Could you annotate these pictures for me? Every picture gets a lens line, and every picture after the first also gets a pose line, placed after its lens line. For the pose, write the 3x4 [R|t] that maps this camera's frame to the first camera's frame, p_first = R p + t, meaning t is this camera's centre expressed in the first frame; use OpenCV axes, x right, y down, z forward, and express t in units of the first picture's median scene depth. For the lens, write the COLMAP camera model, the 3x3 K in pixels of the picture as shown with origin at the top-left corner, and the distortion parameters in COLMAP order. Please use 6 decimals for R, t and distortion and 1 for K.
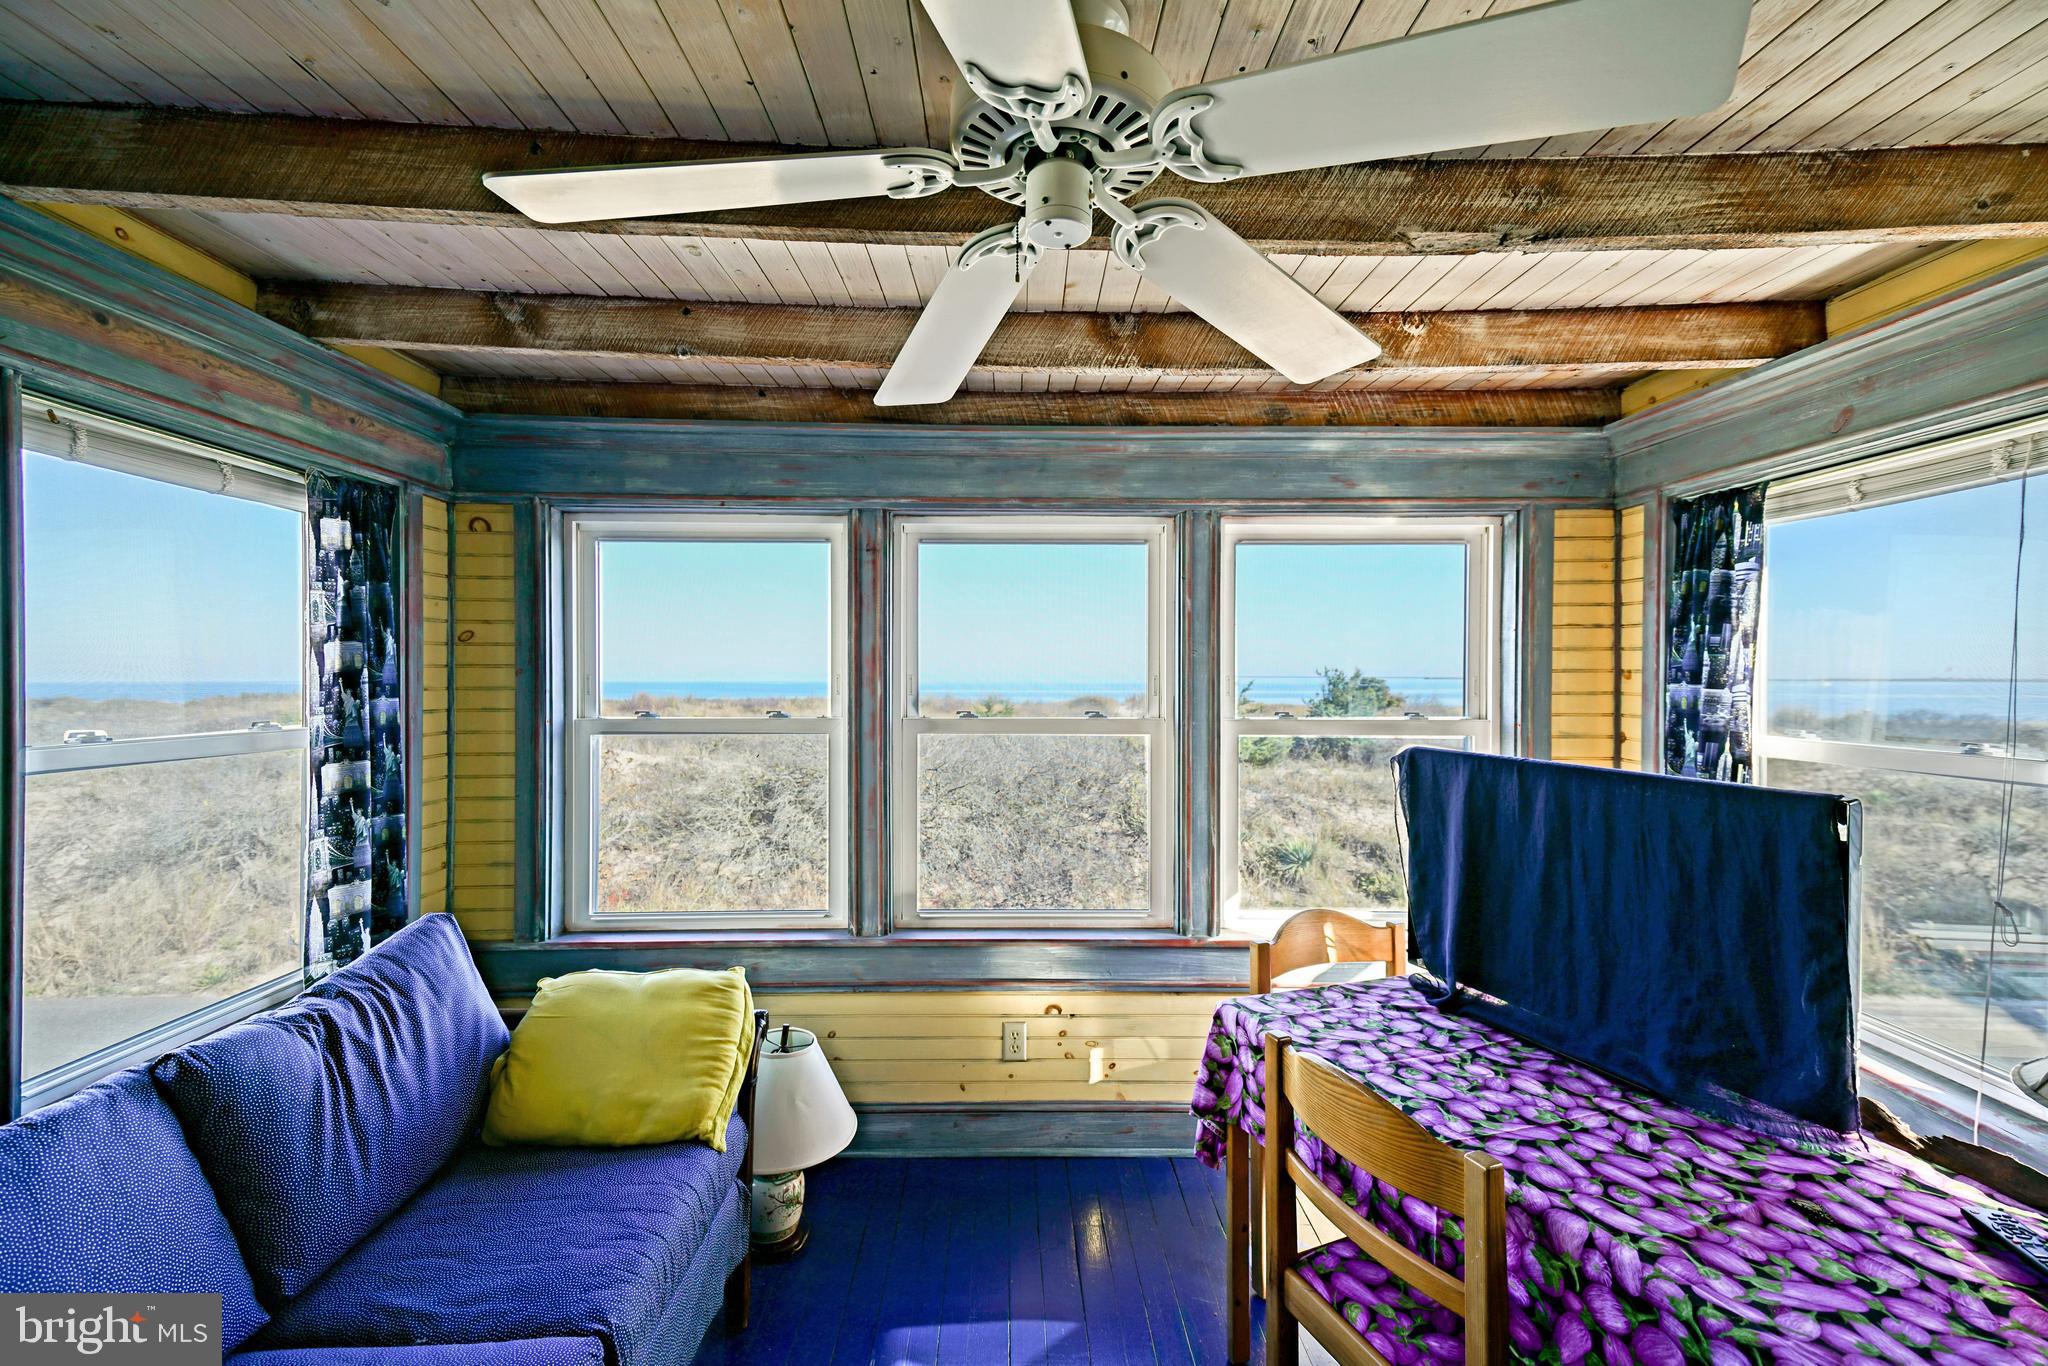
lens RADIAL K [[913.3, 0, 1010.4], [0, 913.3, 677.1], [0, 0, 1]] dist [0.043631, -0.002319]
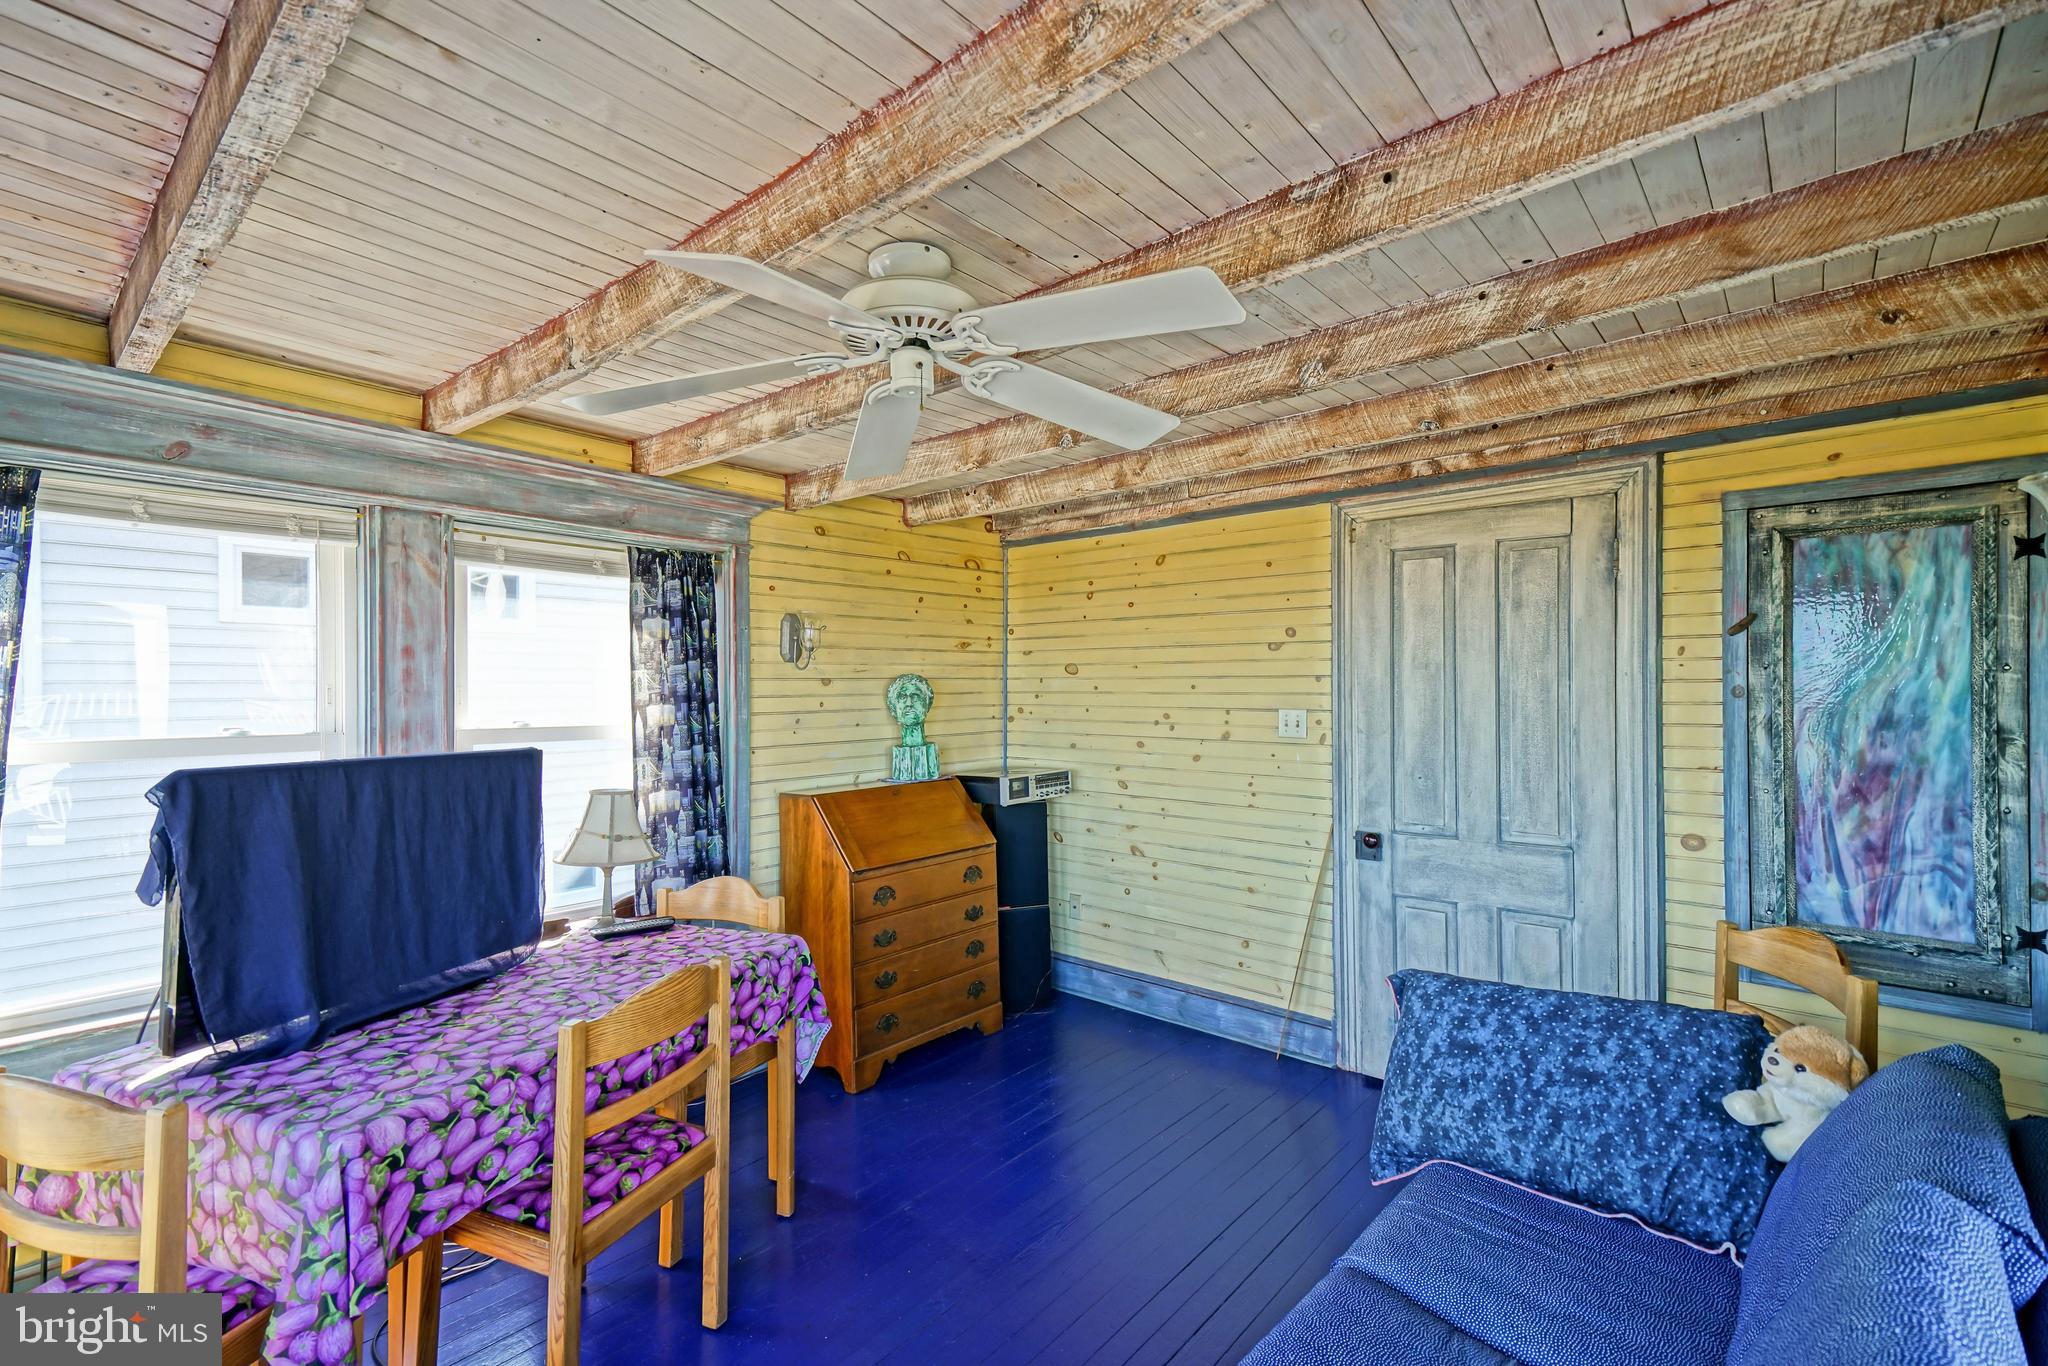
lens RADIAL K [[913.3, 0, 1014.3], [0, 913.3, 686.8], [0, 0, 1]] dist [0.043631, -0.002319]
pose [[-0.751225, -0.013738, 0.659903, -0.552186], [-0.004898, 0.999872, 0.015239, -0.009323], [-0.660028, 0.008216, -0.751196, 1.040945]]
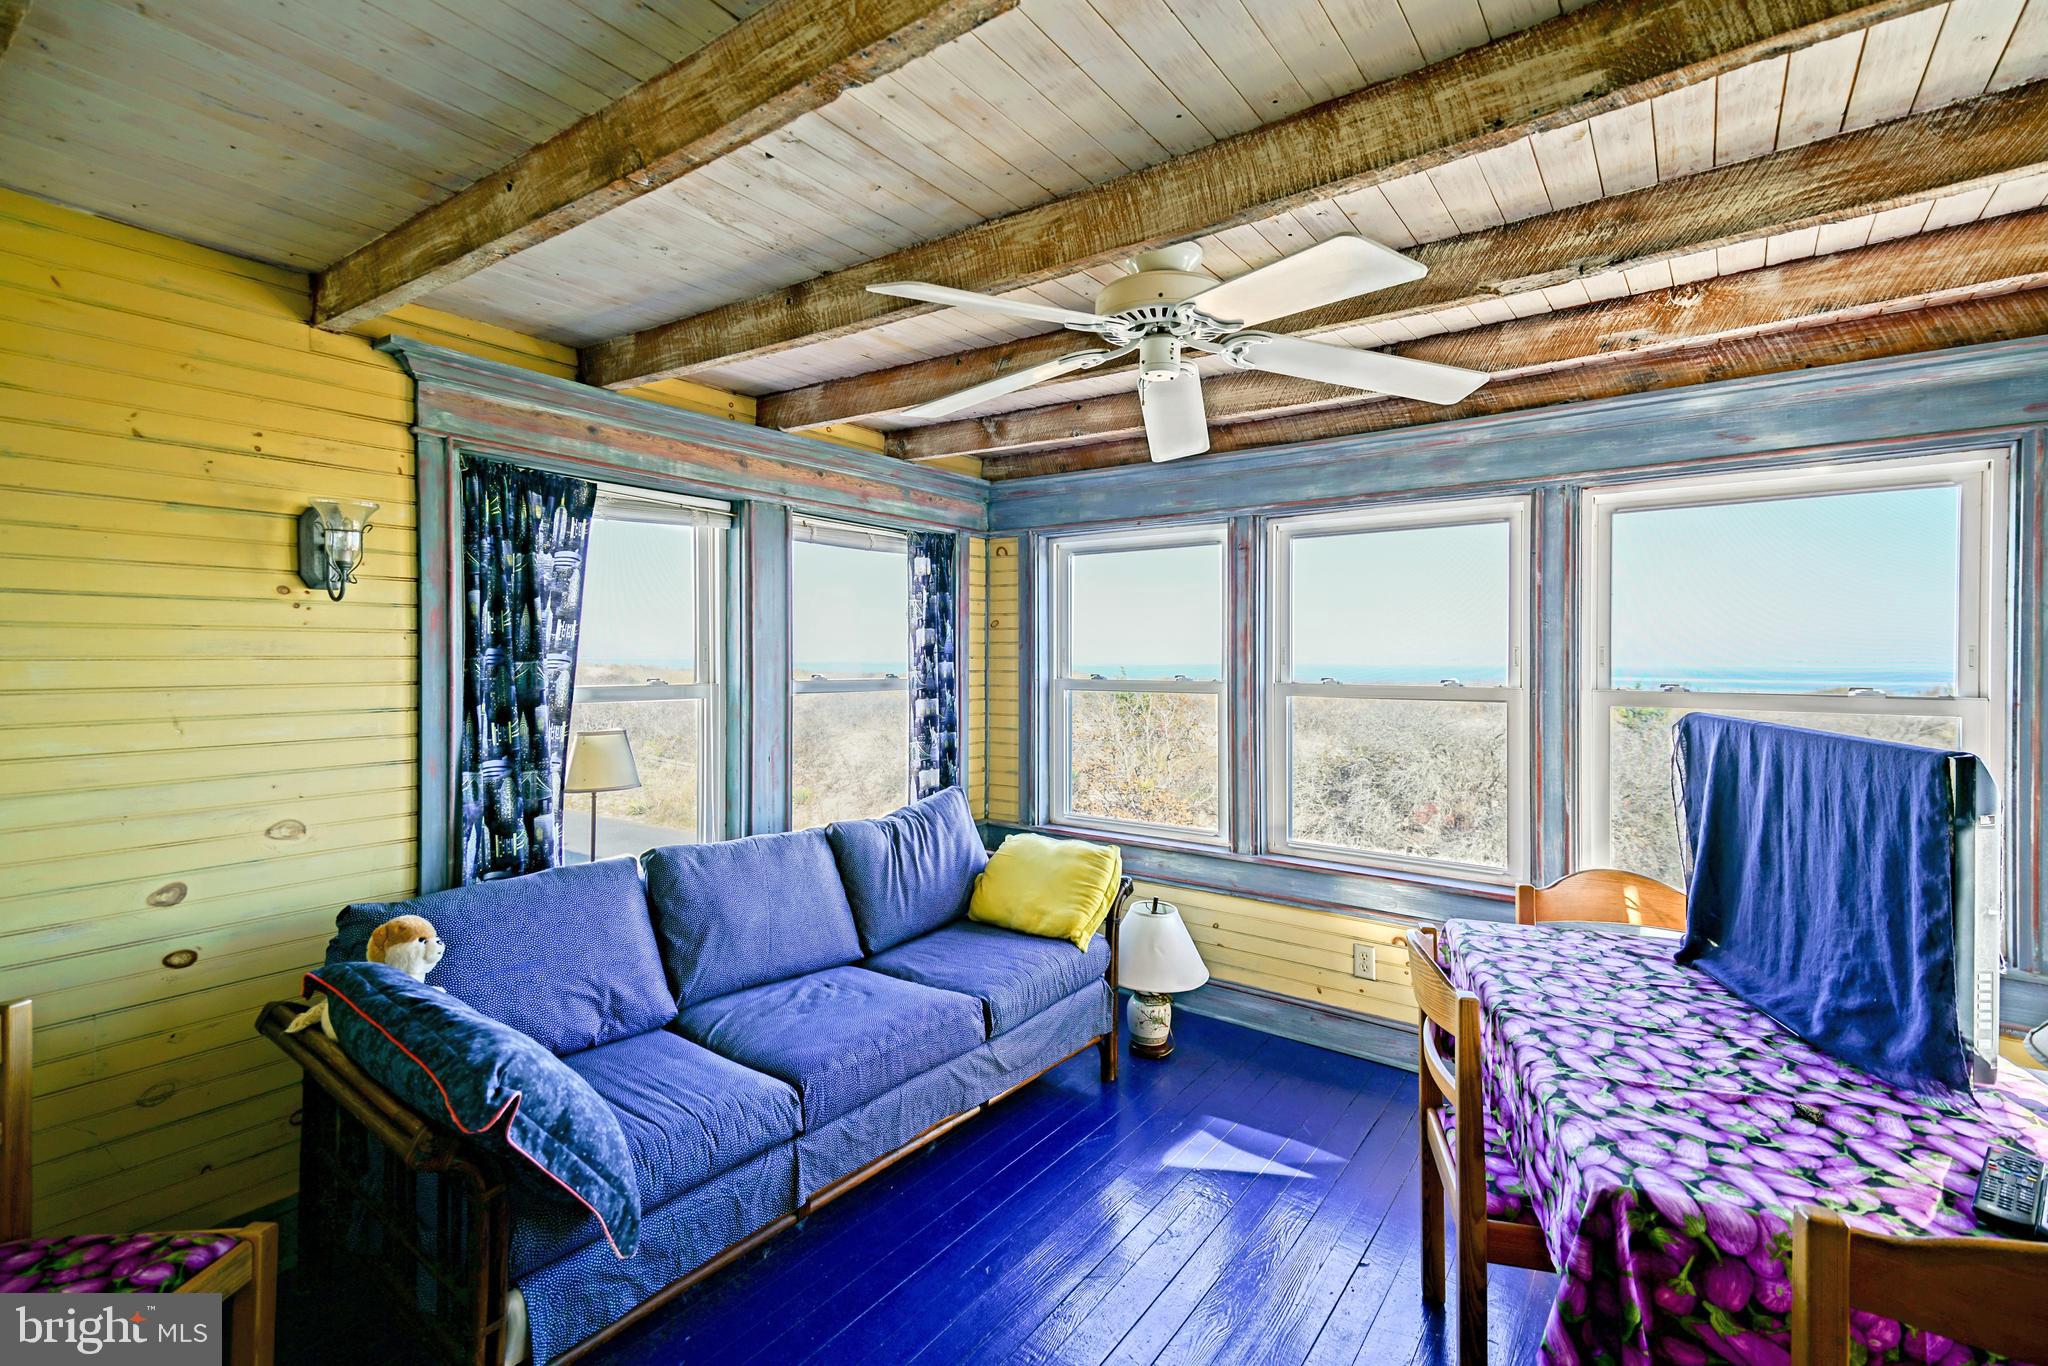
lens RADIAL K [[913.3, 0, 998.1], [0, 913.3, 663.6], [0, 0, 1]] dist [0.043631, -0.002319]
pose [[0.791940, 0.005262, -0.610576, 0.424532], [-0.003397, 0.999985, 0.004212, 0.019089], [0.610589, -0.001262, 0.791947, -0.253323]]
